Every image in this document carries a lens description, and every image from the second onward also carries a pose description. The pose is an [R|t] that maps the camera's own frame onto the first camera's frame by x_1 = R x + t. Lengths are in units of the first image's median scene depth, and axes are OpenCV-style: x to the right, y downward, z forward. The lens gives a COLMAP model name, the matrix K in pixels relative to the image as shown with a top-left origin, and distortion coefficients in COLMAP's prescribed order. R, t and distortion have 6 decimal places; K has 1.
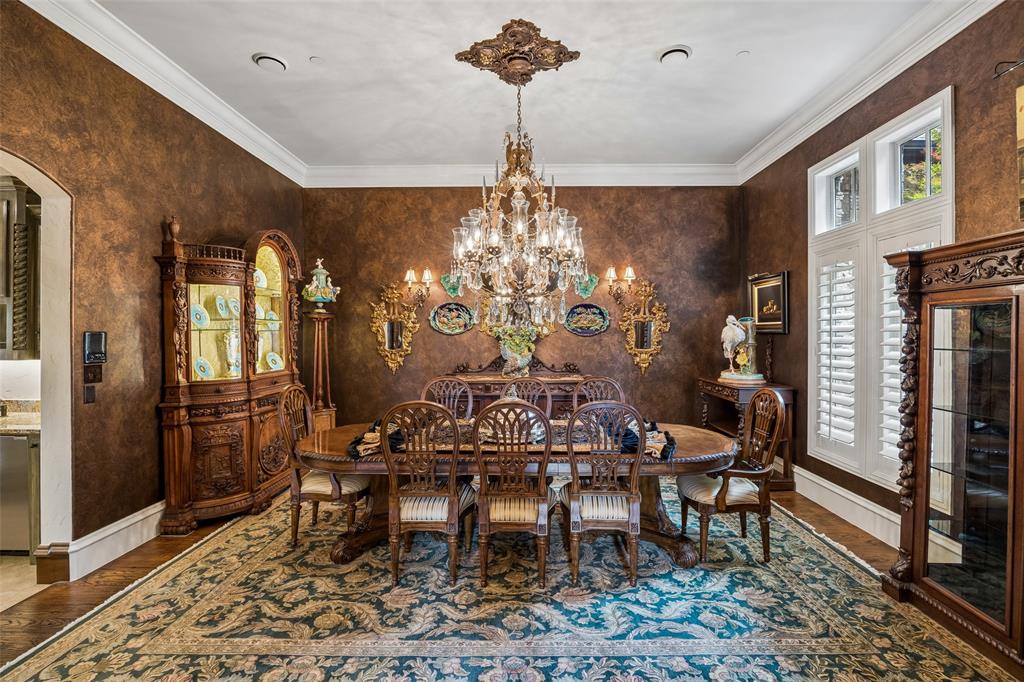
lens RADIAL K [[466.7, 0, 514.4], [0, 466.7, 336.4], [0, 0, 1]] dist [-0.005295, -0.000356]
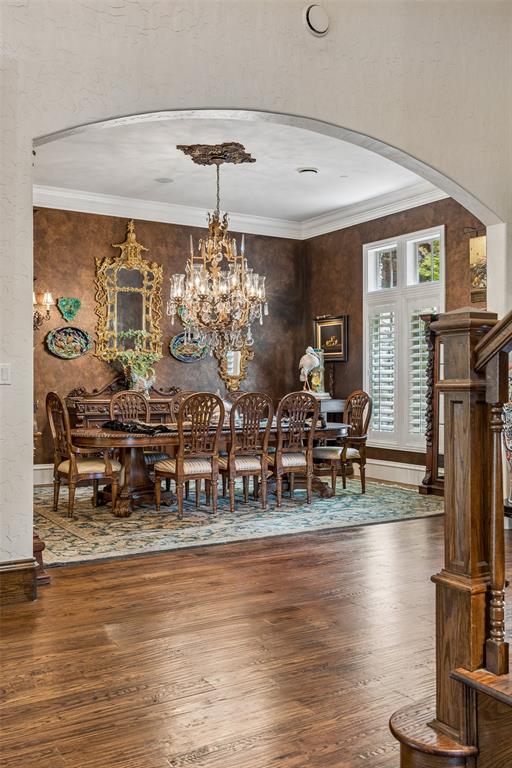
lens RADIAL K [[740.3, 0, 256.0], [0, 740.3, 384.0], [0, 0, 1]] dist [-0.005818, -0.001553]
pose [[0.846302, 0.002501, 0.532698, -0.747489], [-0.001336, 0.999996, -0.002571, 0.062976], [-0.532702, 0.001464, 0.846302, -0.649461]]
